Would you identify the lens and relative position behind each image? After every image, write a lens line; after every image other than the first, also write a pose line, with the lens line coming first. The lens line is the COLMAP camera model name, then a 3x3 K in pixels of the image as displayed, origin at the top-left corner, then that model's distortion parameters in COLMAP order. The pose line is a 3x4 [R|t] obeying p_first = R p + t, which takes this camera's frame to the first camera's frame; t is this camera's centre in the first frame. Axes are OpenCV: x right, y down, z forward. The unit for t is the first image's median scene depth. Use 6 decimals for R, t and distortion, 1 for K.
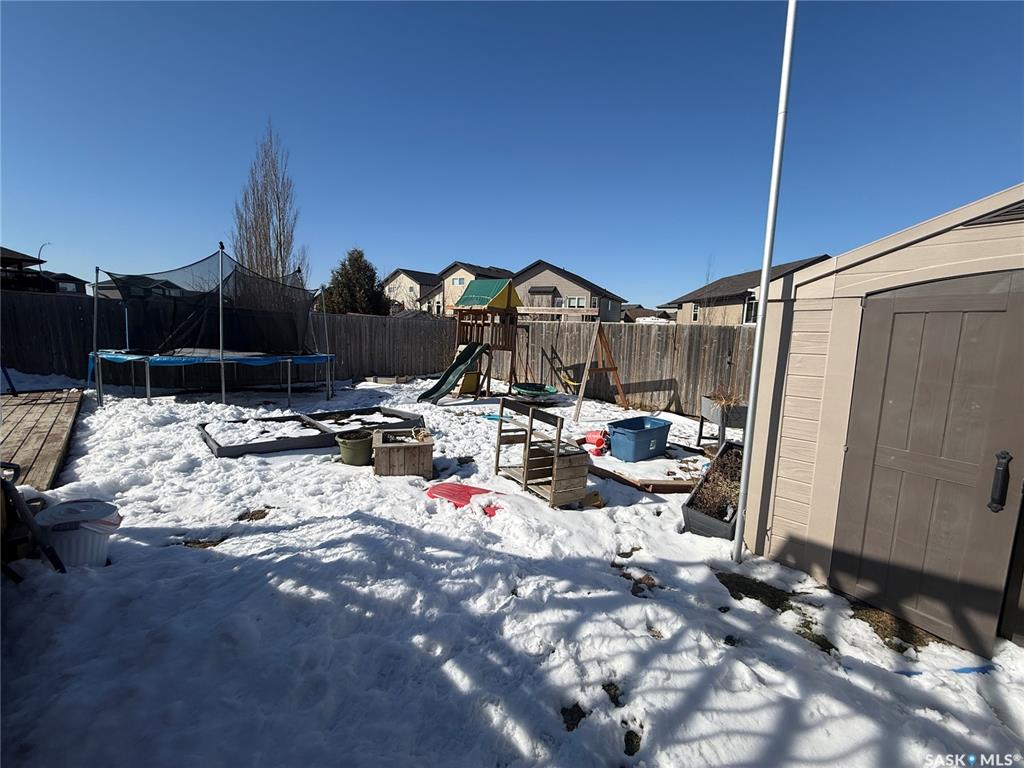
lens RADIAL K [[408.5, 0, 513.5], [0, 408.5, 381.1], [0, 0, 1]] dist [0.001057, -0.000086]
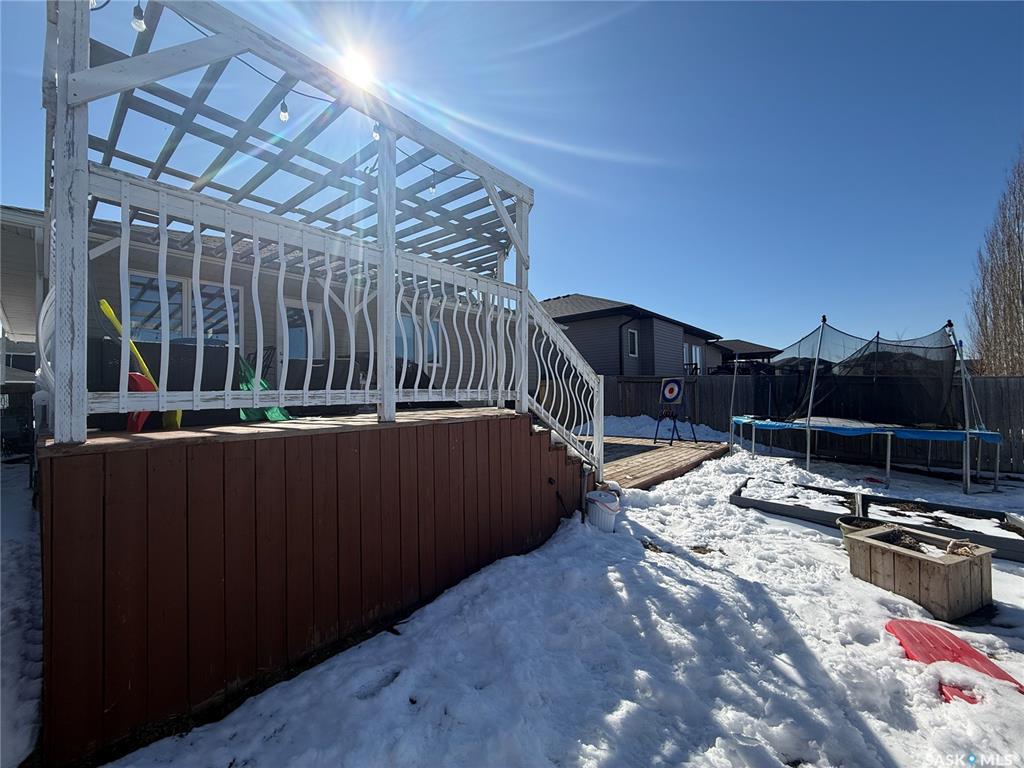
lens RADIAL K [[408.5, 0, 512.1], [0, 408.5, 386.1], [0, 0, 1]] dist [0.001057, -0.000086]
pose [[0.089079, -0.046473, -0.994940, 0.479866], [-0.121974, 0.990883, -0.057204, -0.005941], [0.988528, 0.126452, 0.082599, 0.277652]]
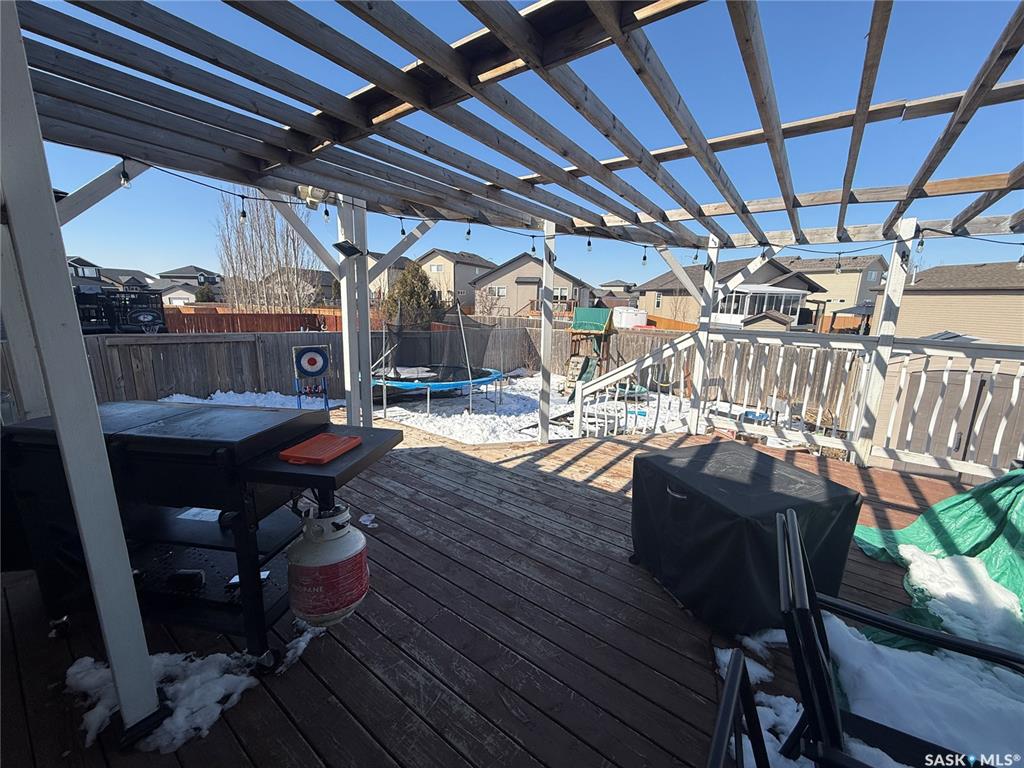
lens RADIAL K [[408.5, 0, 503.2], [0, 408.5, 388.5], [0, 0, 1]] dist [0.001057, -0.000086]
pose [[0.987387, -0.040667, 0.153011, -1.561385], [0.027434, 0.995776, 0.087622, -0.294376], [-0.155928, -0.082319, 0.984332, -0.784262]]
